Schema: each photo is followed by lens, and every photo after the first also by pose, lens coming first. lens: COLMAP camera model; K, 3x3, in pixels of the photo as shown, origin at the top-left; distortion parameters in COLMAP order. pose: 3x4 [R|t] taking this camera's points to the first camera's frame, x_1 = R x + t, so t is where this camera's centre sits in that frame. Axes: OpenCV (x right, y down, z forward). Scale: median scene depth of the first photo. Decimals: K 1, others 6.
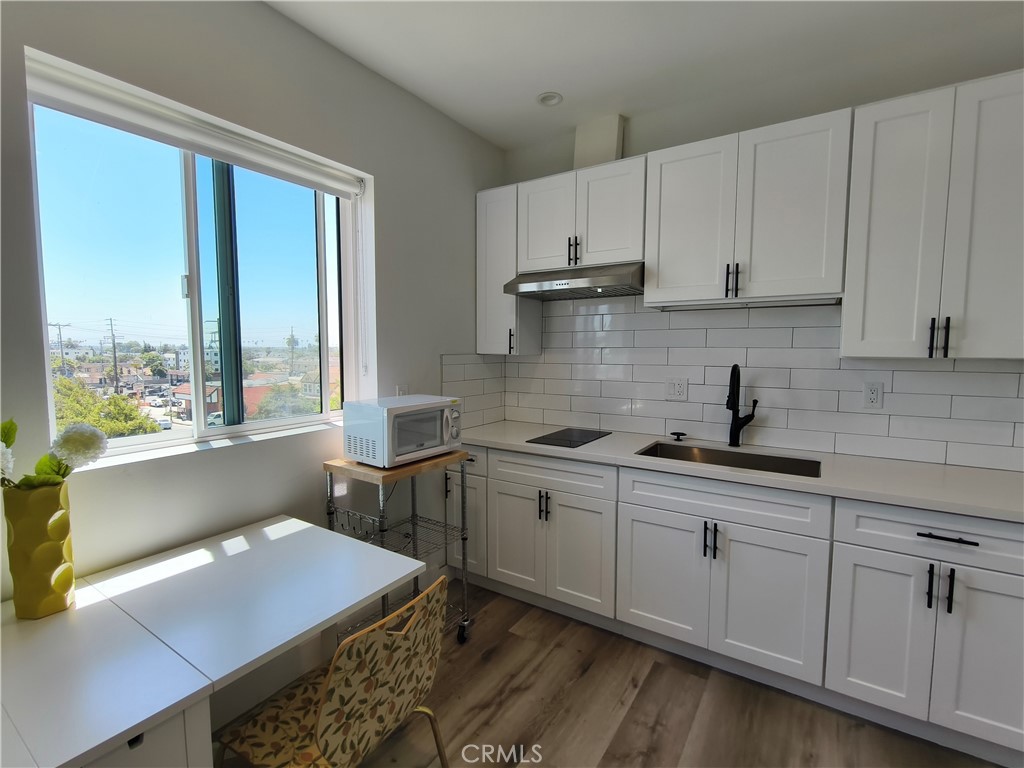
lens RADIAL K [[471.8, 0, 512.0], [0, 471.8, 384.0], [0, 0, 1]] dist [-0.000607, -0.000785]
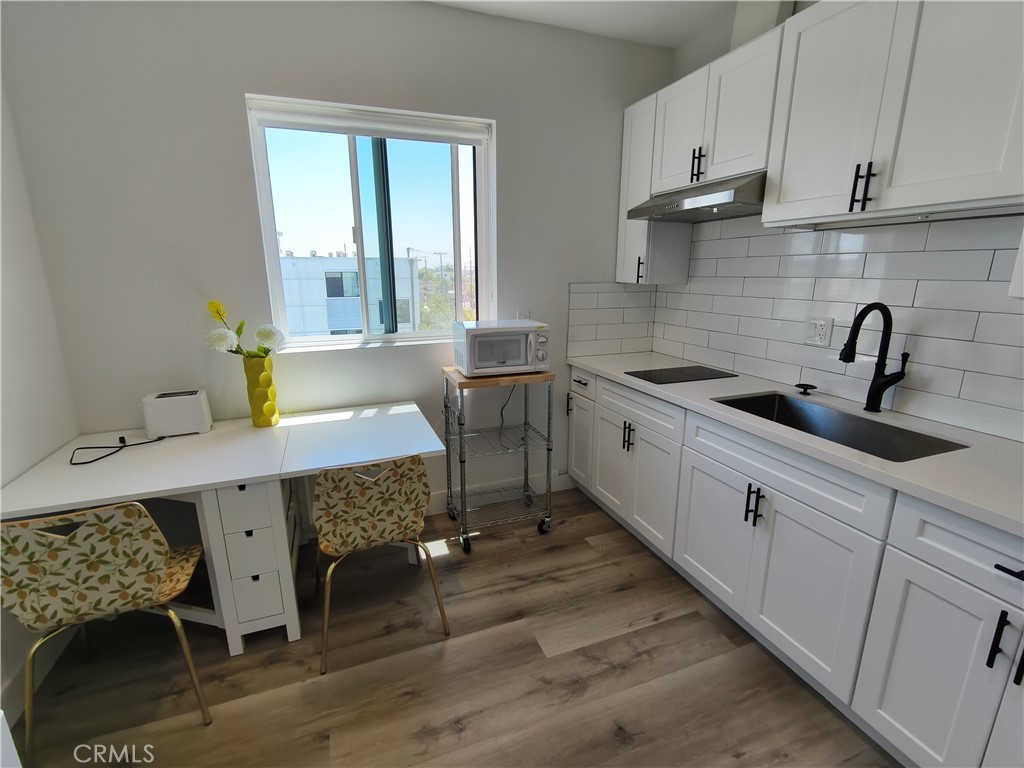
lens RADIAL K [[471.8, 0, 512.0], [0, 471.8, 384.0], [0, 0, 1]] dist [-0.000607, -0.000785]
pose [[0.809057, 0.134785, -0.572067, 0.489849], [-0.041439, 0.984008, 0.173236, -0.022272], [0.586268, -0.116452, 0.801704, 0.055748]]
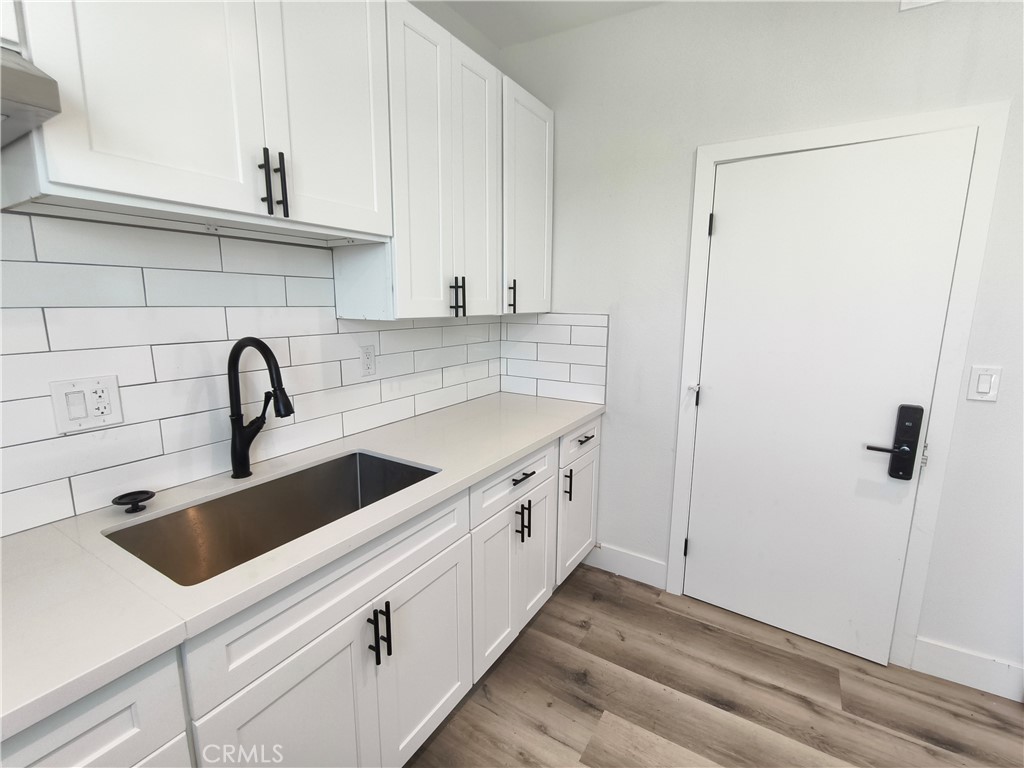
lens RADIAL K [[471.8, 0, 512.0], [0, 471.8, 384.0], [0, 0, 1]] dist [-0.000607, -0.000785]
pose [[-0.023686, -0.176917, 0.983941, -0.114966], [0.070185, 0.981494, 0.178167, -0.071907], [-0.997253, 0.073278, -0.010830, 0.754676]]
